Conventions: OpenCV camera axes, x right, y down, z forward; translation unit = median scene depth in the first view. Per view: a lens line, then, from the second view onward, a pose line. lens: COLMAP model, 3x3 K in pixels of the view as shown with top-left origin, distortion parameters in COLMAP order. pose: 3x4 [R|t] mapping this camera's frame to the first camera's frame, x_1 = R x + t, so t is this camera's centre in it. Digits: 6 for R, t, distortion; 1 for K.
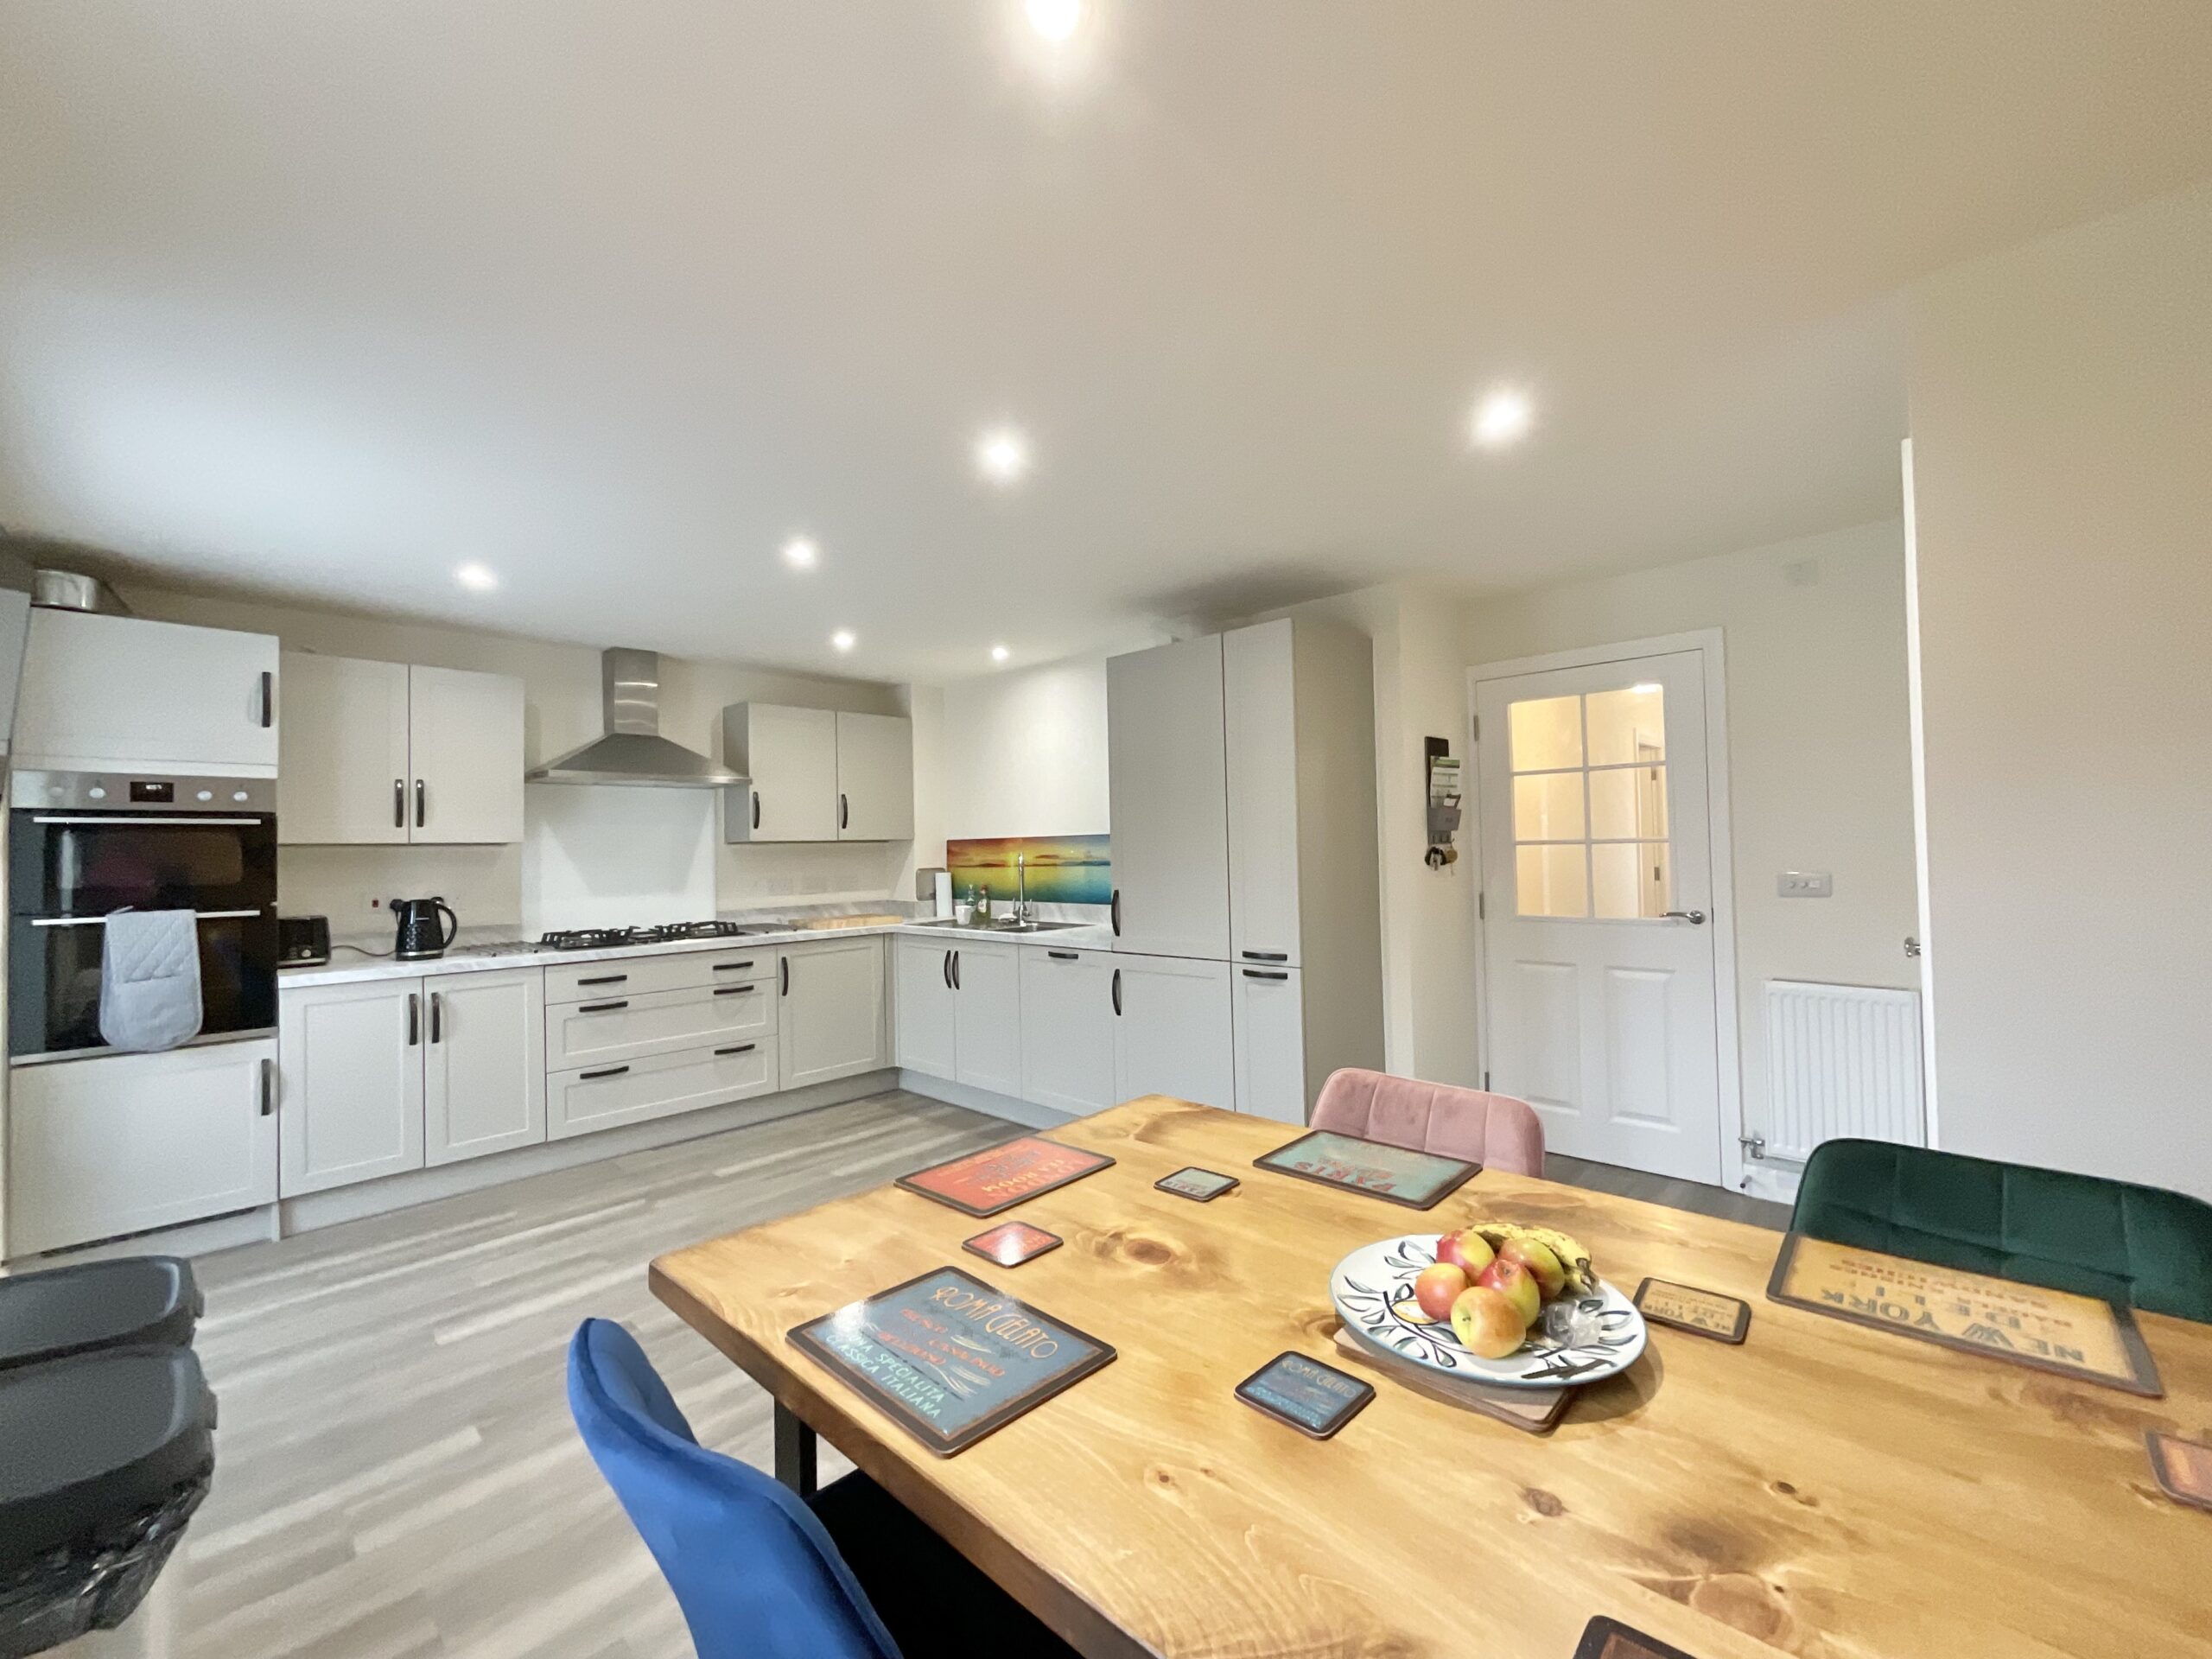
lens RADIAL K [[906.3, 0, 1106.0], [0, 906.3, 829.5], [0, 0, 1]] dist [0.001191, -0.000230]
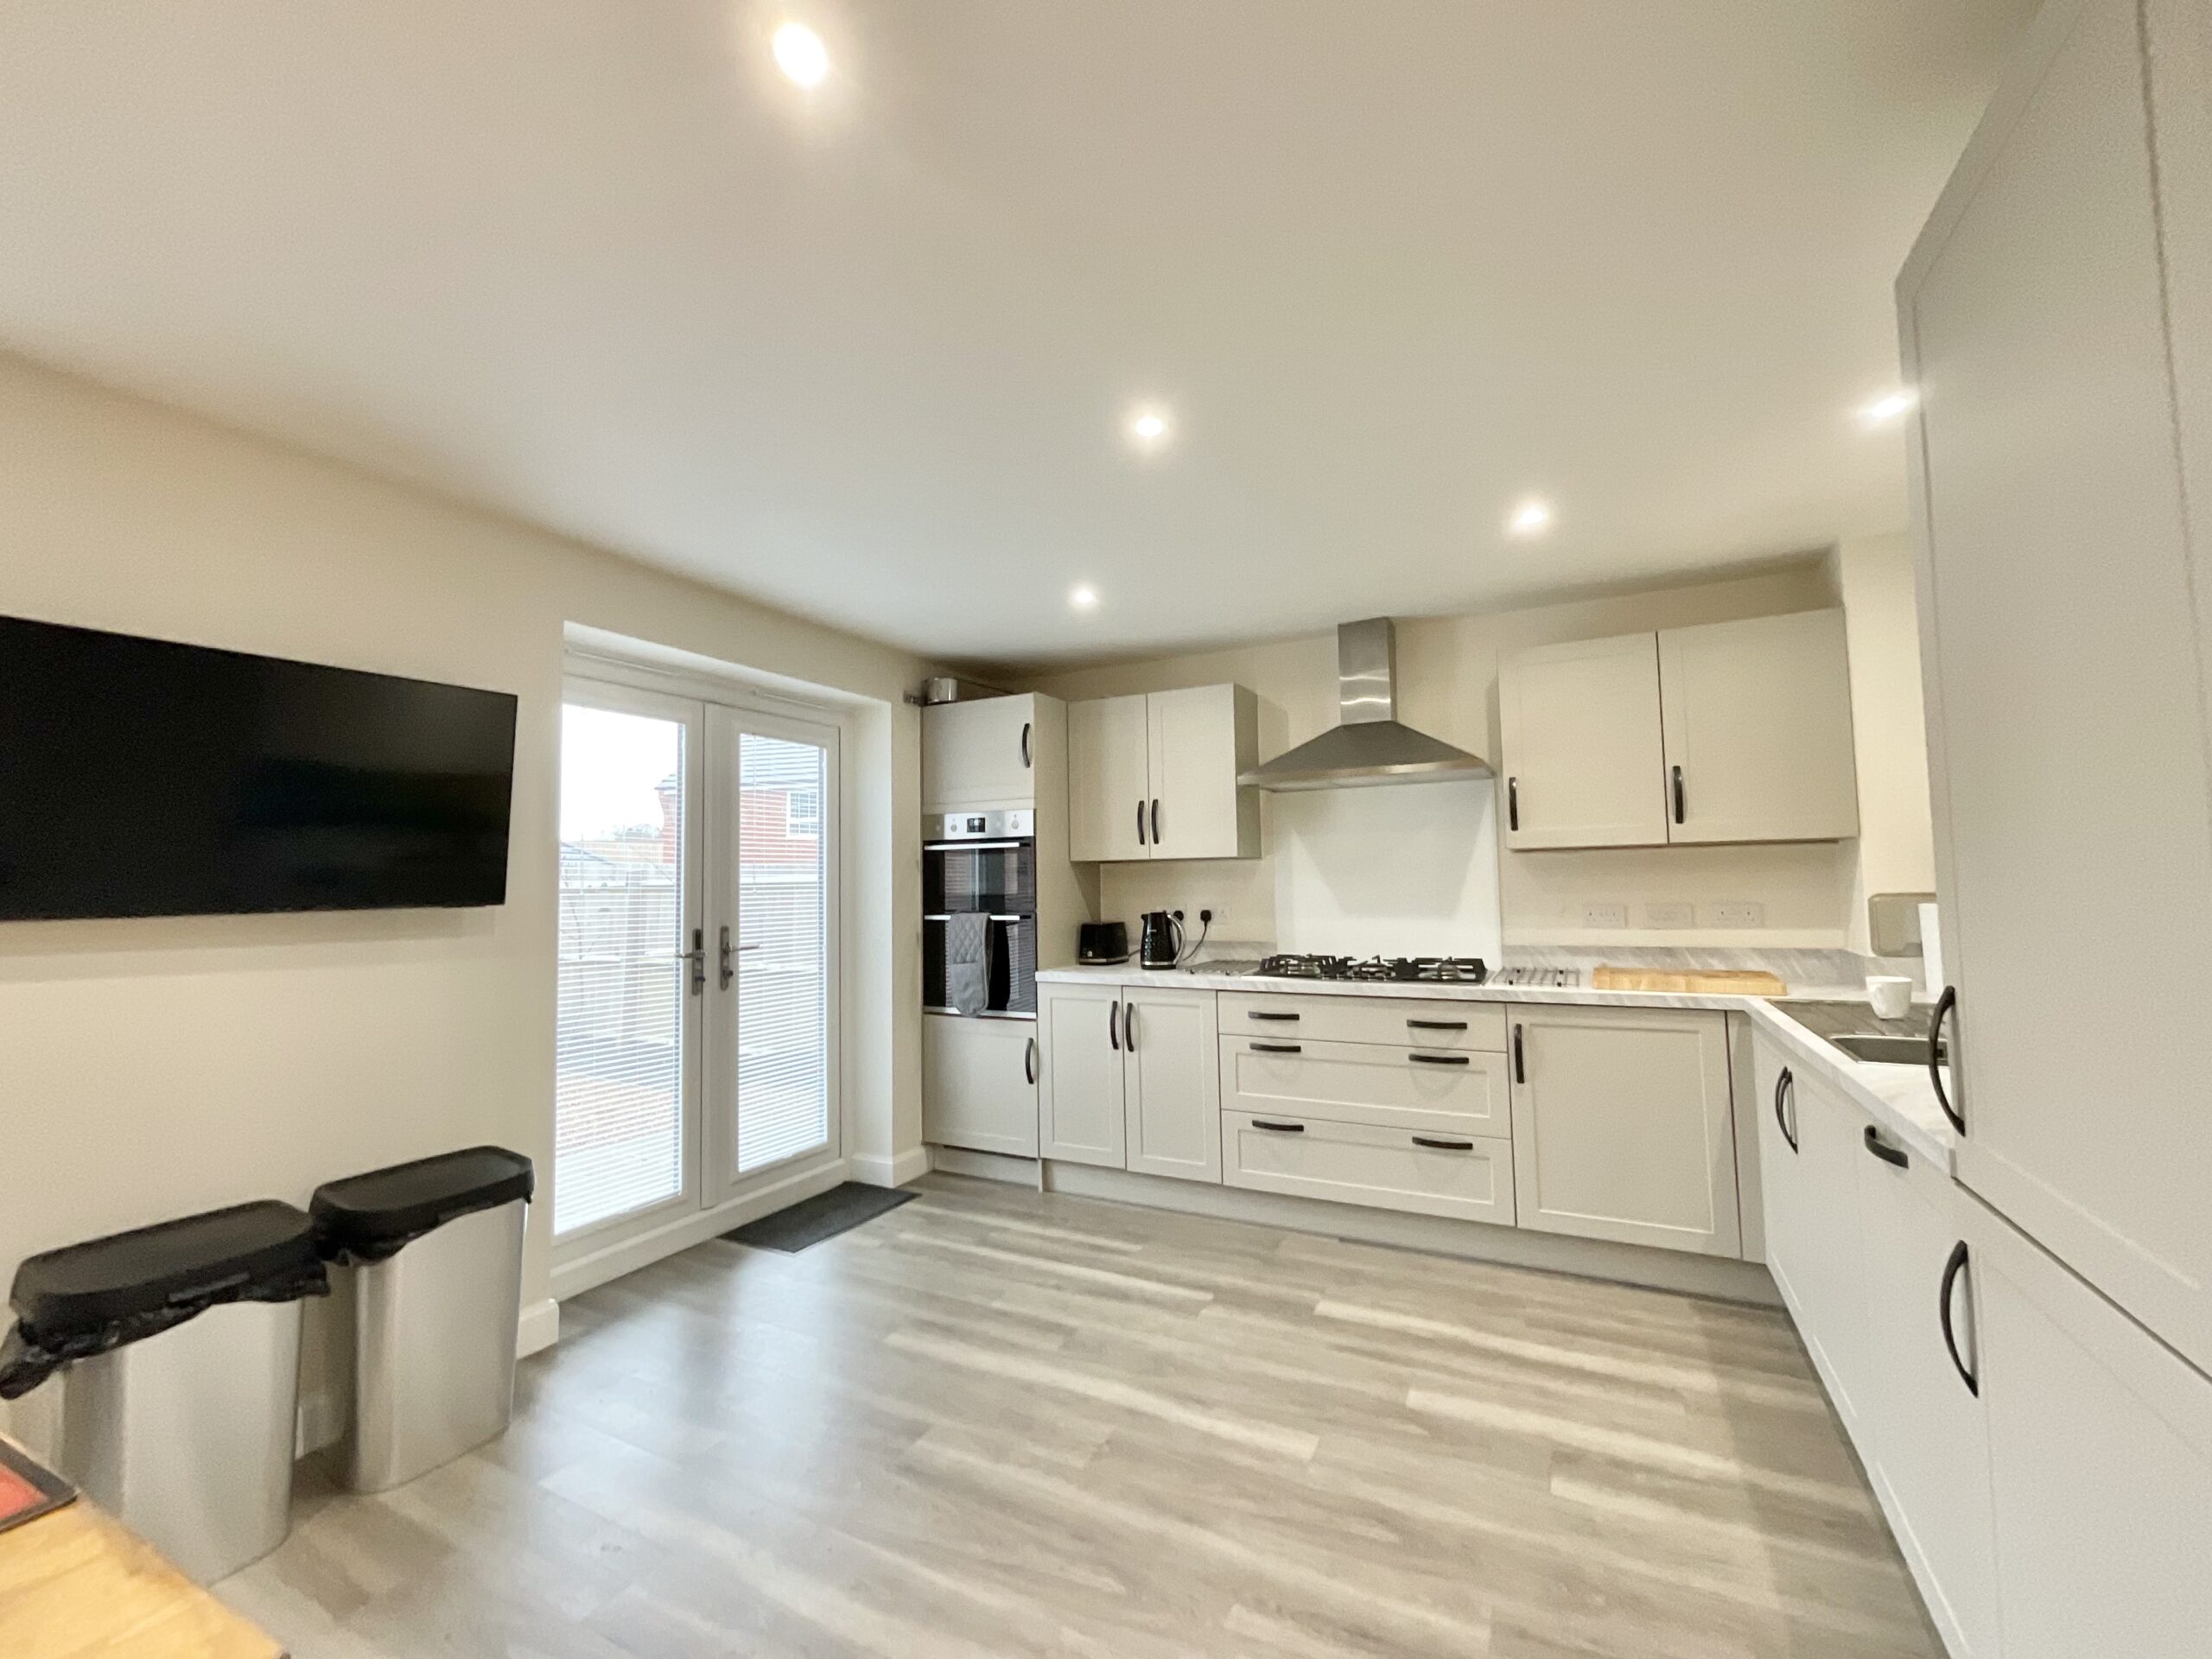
lens RADIAL K [[906.3, 0, 1106.0], [0, 906.3, 829.5], [0, 0, 1]] dist [0.001191, -0.000230]
pose [[0.272791, -0.040417, -0.961224, 0.239433], [0.035240, 0.998866, -0.031999, 0.011954], [0.961428, -0.025145, 0.273906, 0.634324]]
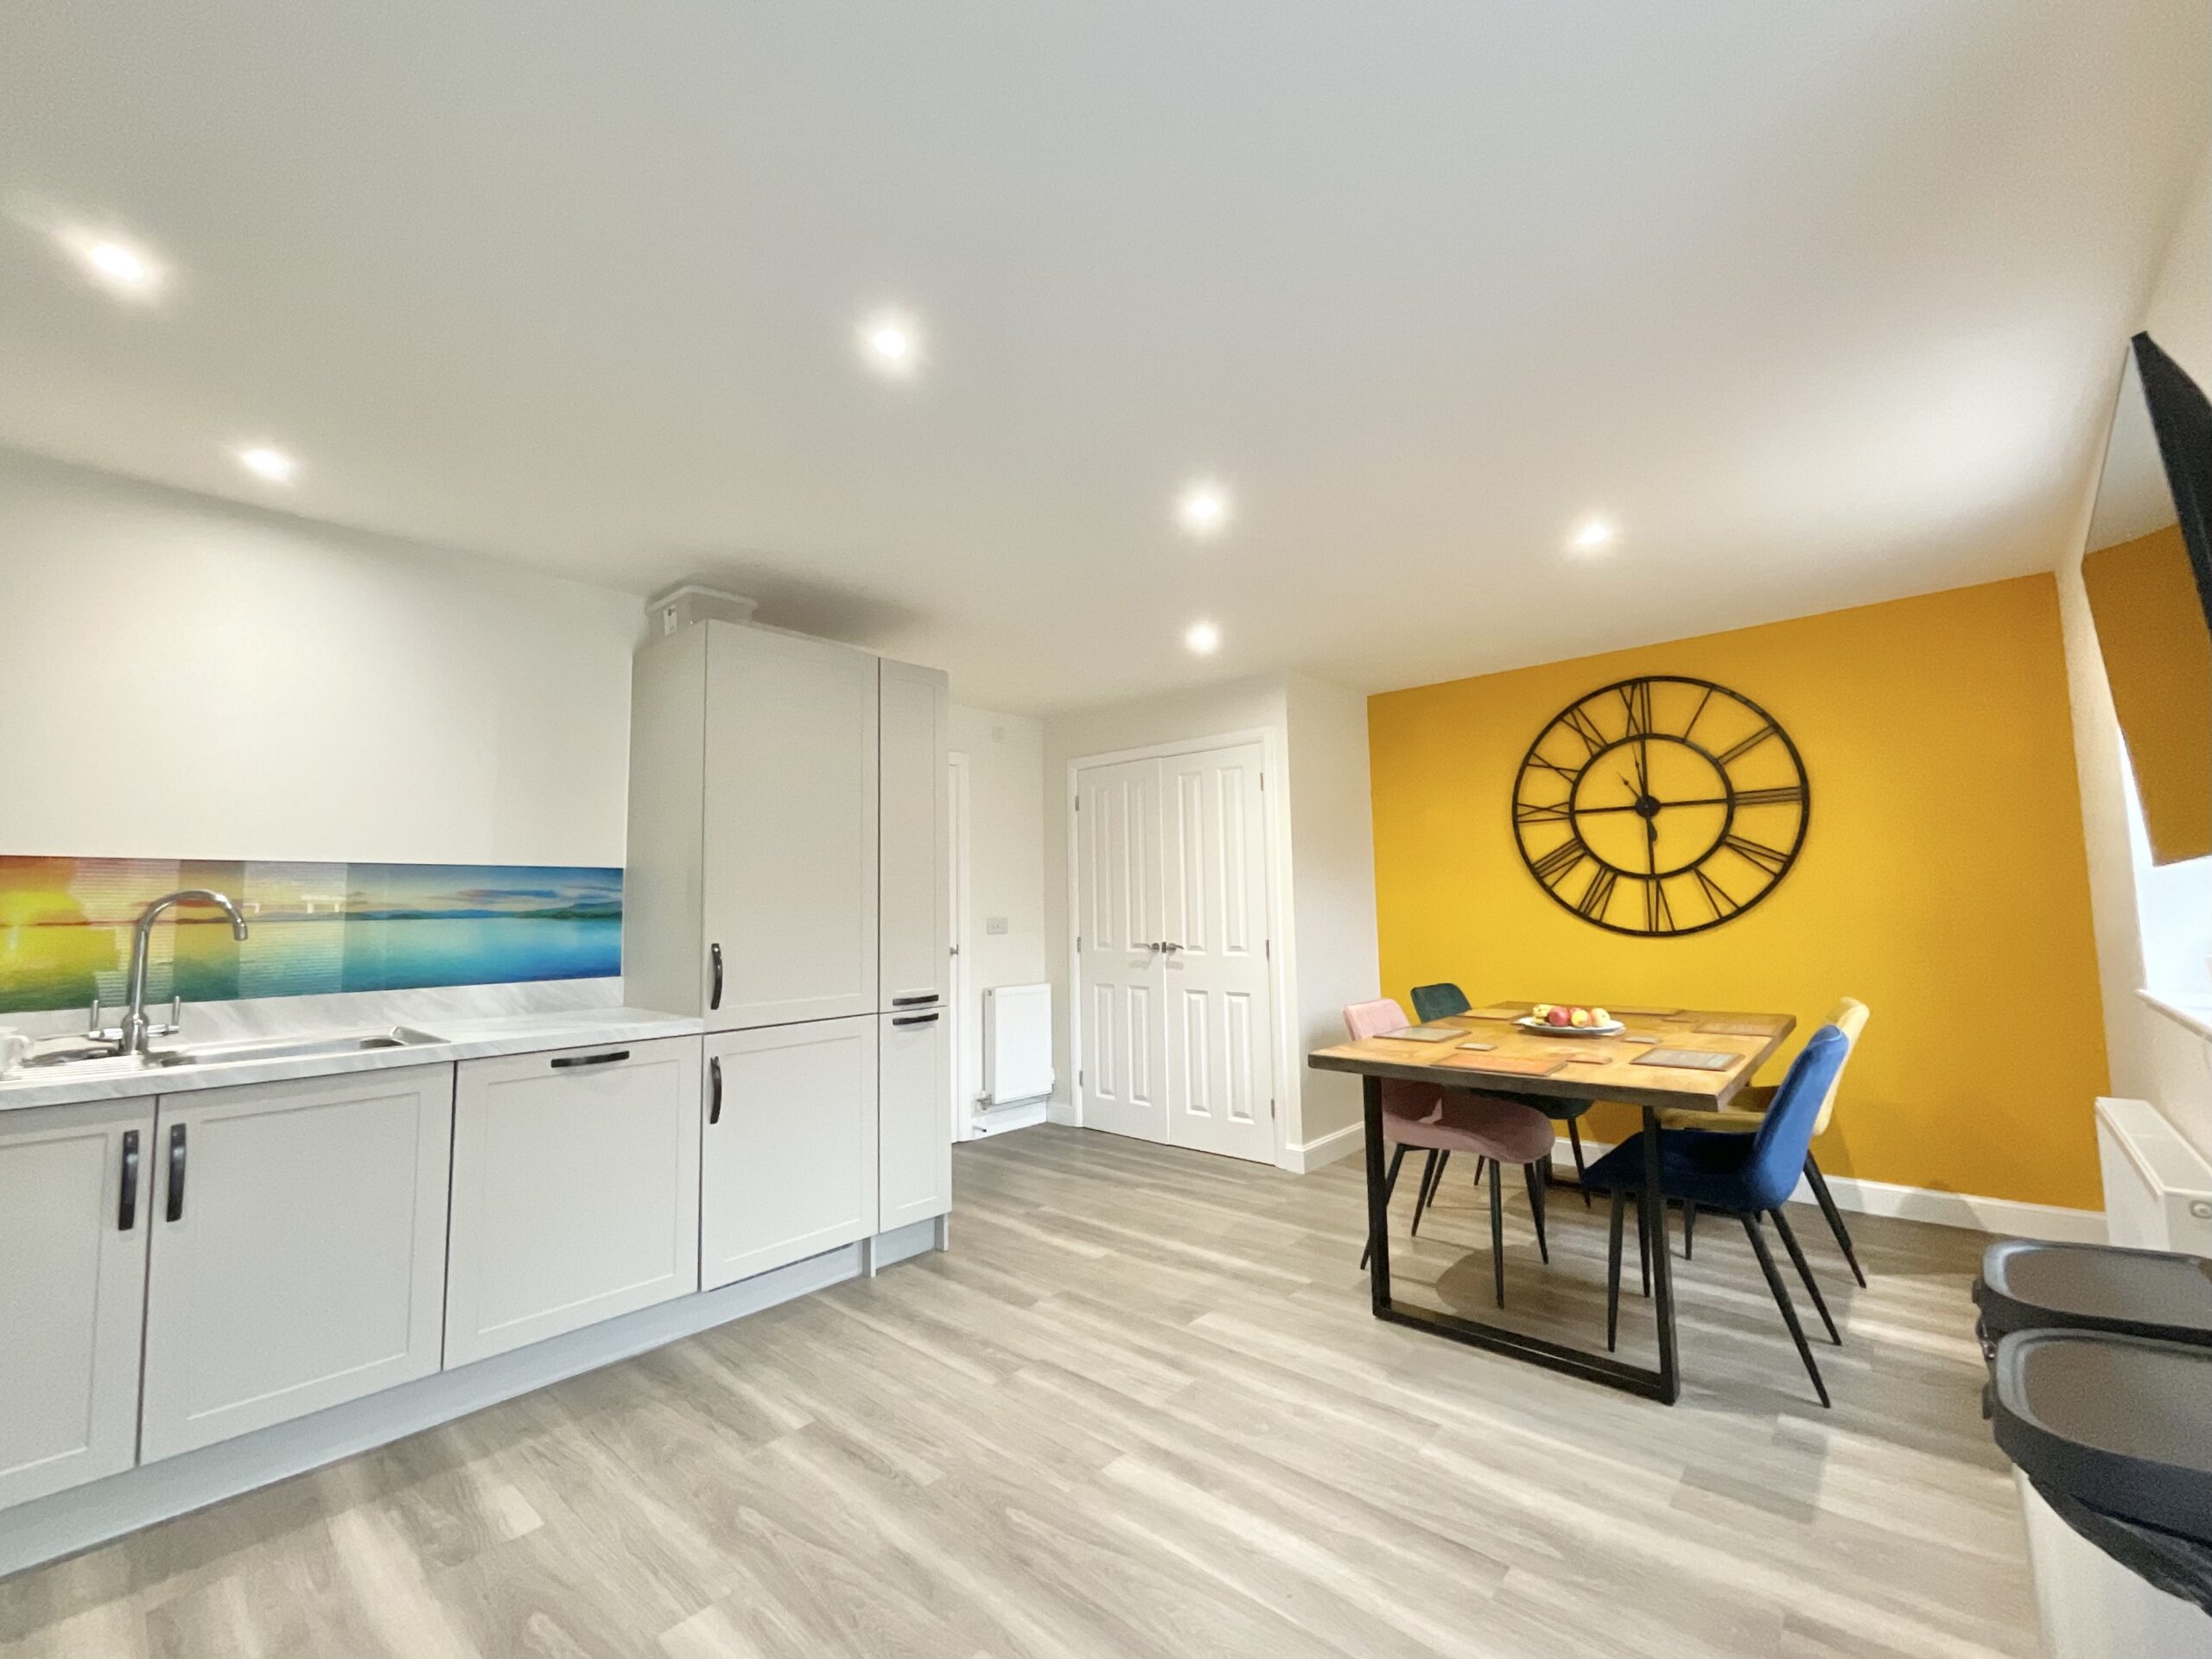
lens RADIAL K [[906.3, 0, 1106.0], [0, 906.3, 829.5], [0, 0, 1]] dist [0.001191, -0.000230]
pose [[-0.021153, 0.108188, 0.993905, -0.713001], [-0.004608, 0.994107, -0.108308, 0.053734], [-0.999766, -0.006871, -0.020530, 0.712041]]
